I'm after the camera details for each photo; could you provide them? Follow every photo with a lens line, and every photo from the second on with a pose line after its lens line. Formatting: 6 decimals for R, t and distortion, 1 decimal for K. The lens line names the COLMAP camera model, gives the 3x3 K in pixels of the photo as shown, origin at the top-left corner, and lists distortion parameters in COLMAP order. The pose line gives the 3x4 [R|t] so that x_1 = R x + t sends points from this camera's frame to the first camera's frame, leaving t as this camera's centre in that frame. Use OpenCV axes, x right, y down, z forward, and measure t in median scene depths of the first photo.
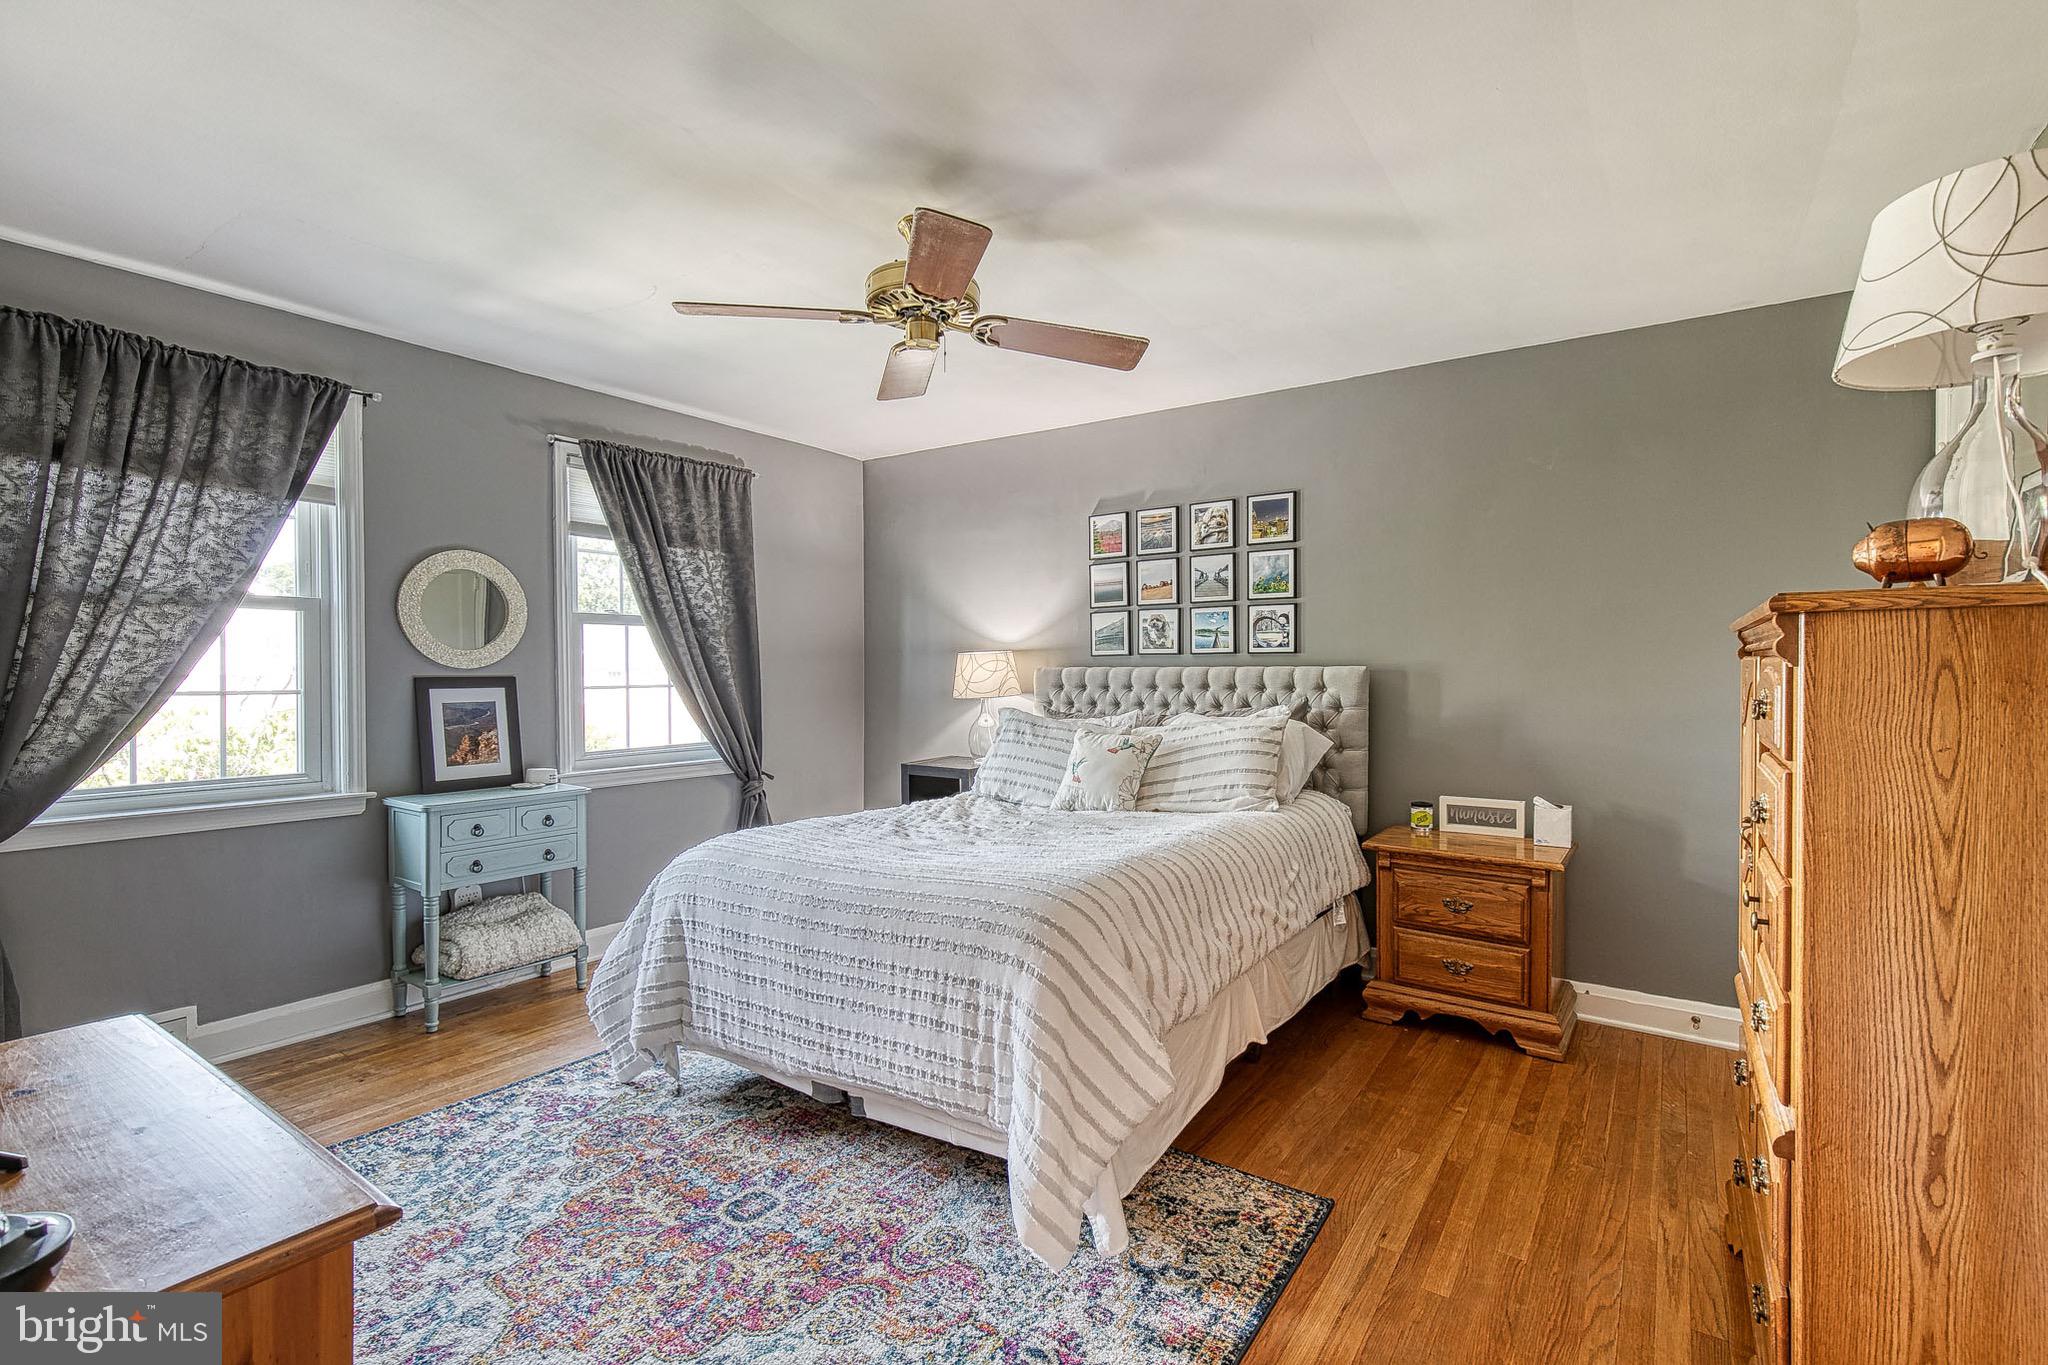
lens RADIAL K [[917.2, 0, 1044.6], [0, 917.2, 687.0], [0, 0, 1]] dist [0.008456, -0.002371]
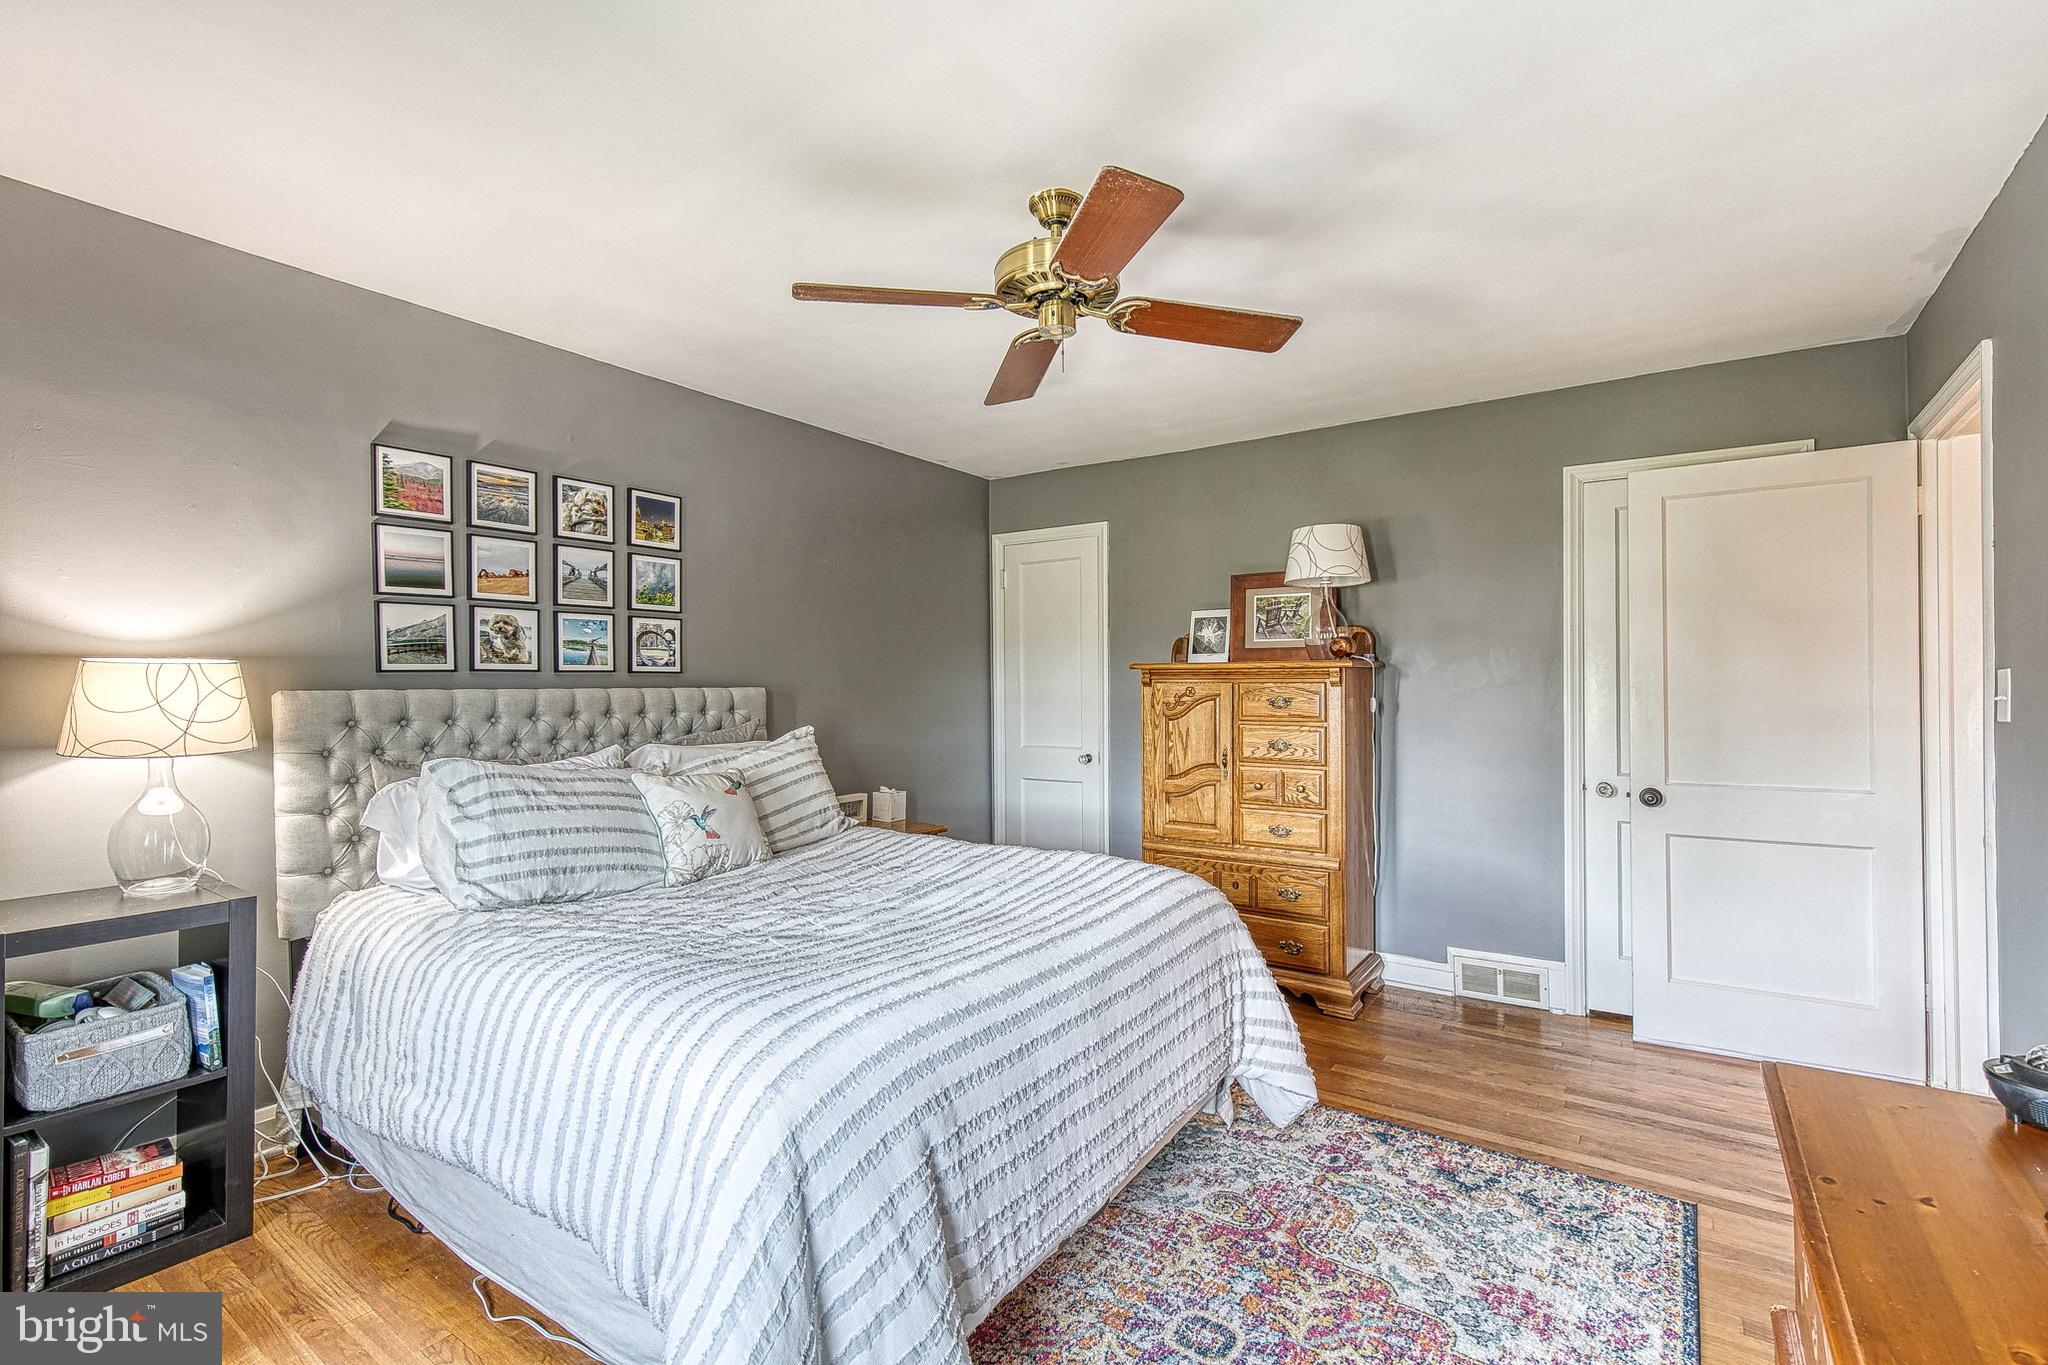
lens RADIAL K [[911.5, 0, 1055.6], [0, 911.5, 684.4], [0, 0, 1]] dist [0.008894, -0.000275]
pose [[0.002312, 0.002705, 0.999994, -0.640642], [0.024130, 0.999705, -0.002760, -0.014219], [-0.999706, 0.024137, 0.002246, 0.624897]]
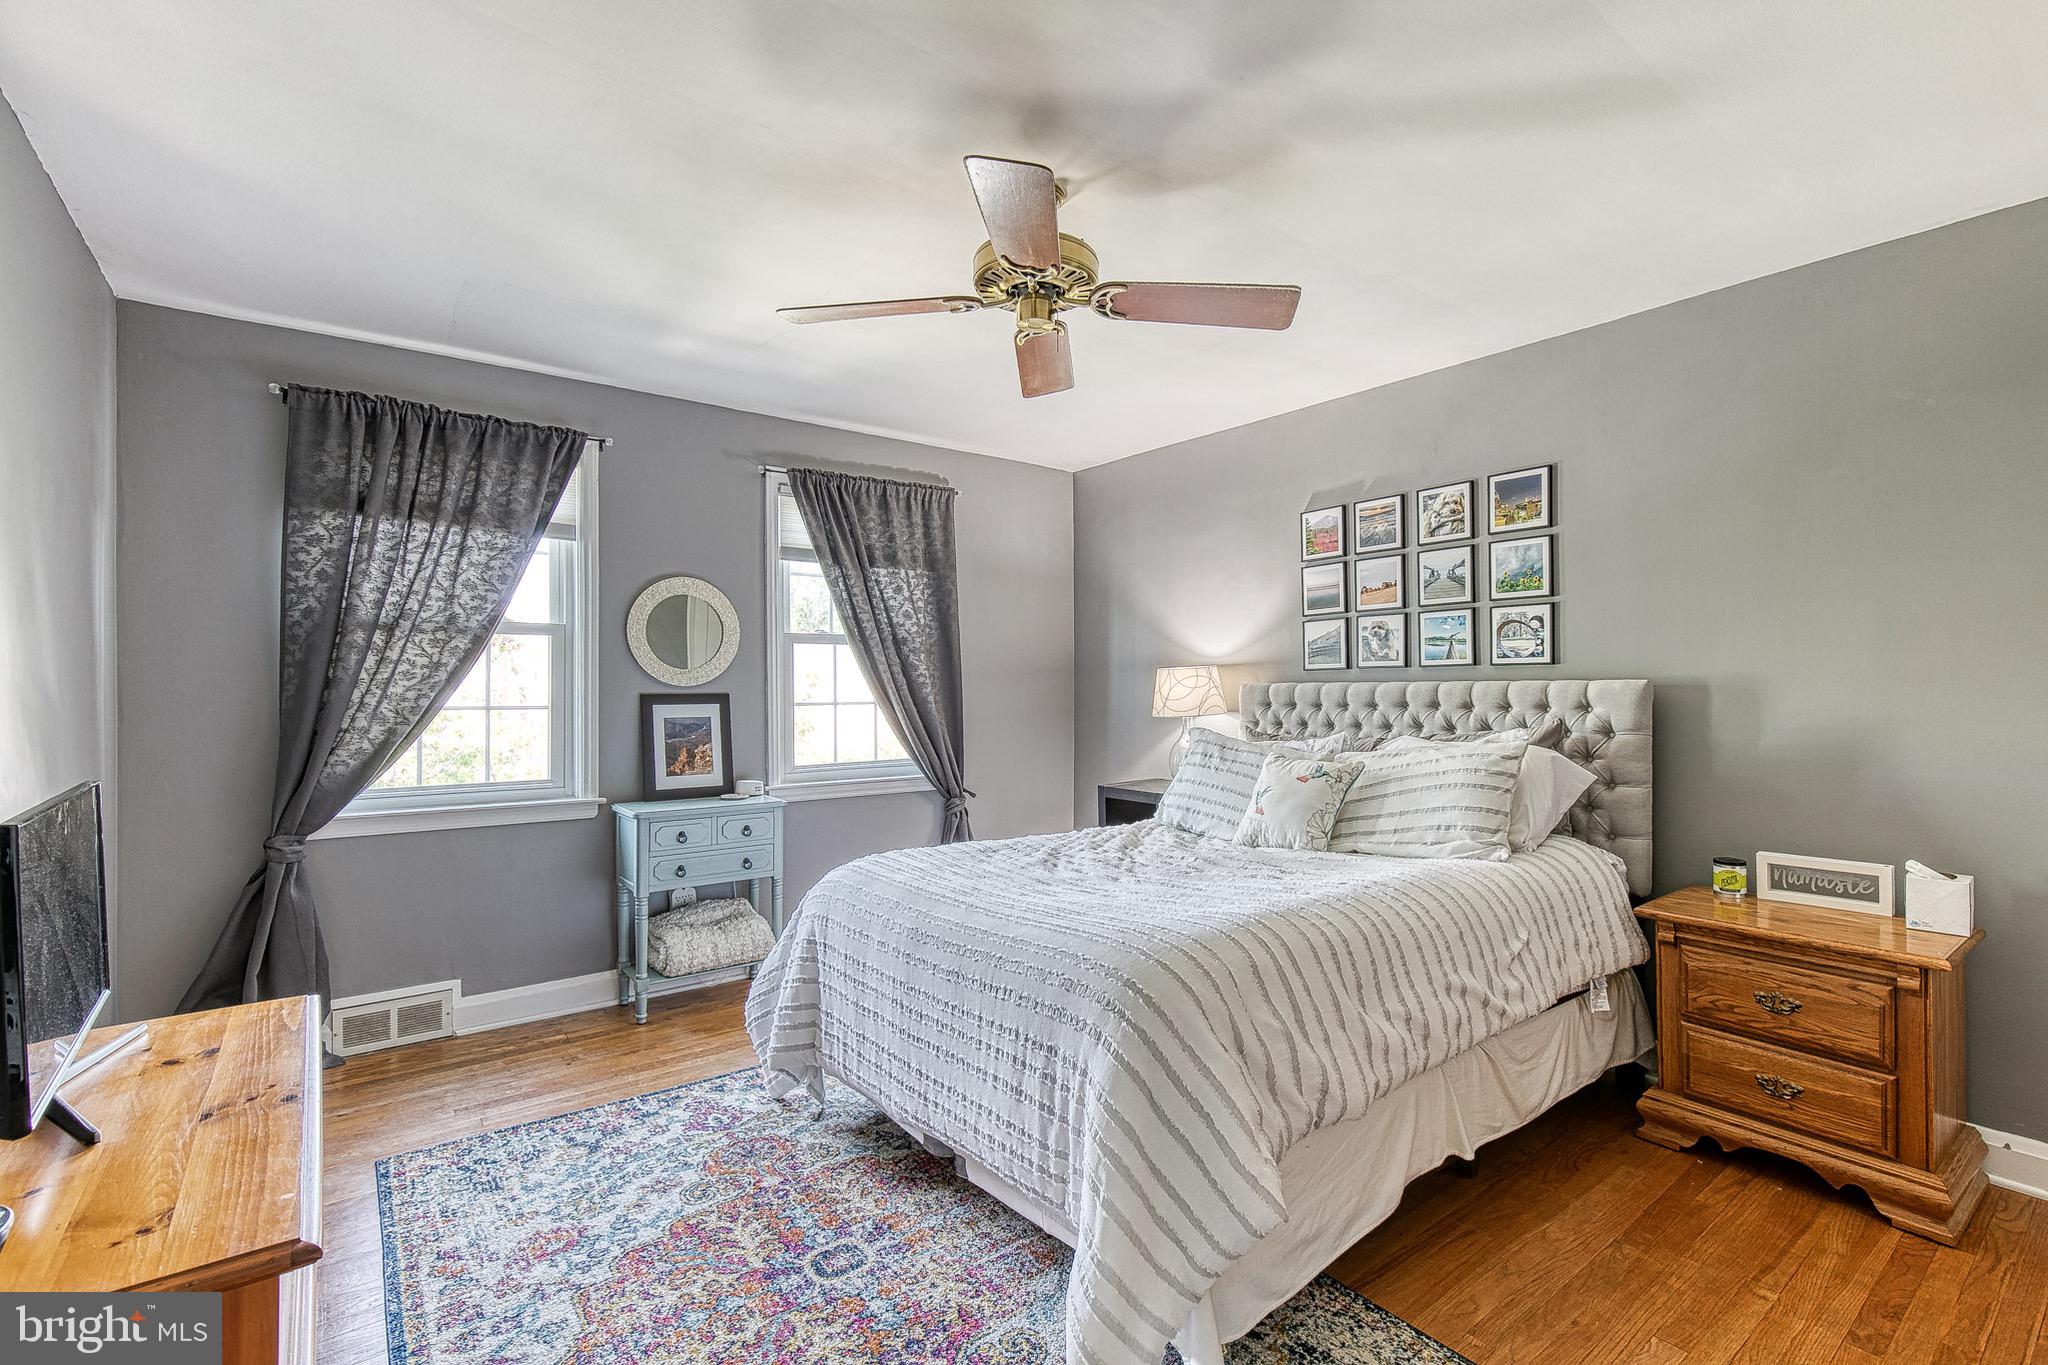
lens RADIAL K [[917.2, 0, 1044.6], [0, 917.2, 687.0], [0, 0, 1]] dist [0.008456, -0.002371]
pose [[0.952951, -0.002872, -0.303110, 0.092226], [-0.002998, 0.999817, -0.018899, 0.000017], [0.303109, 0.018919, 0.952768, 0.091371]]
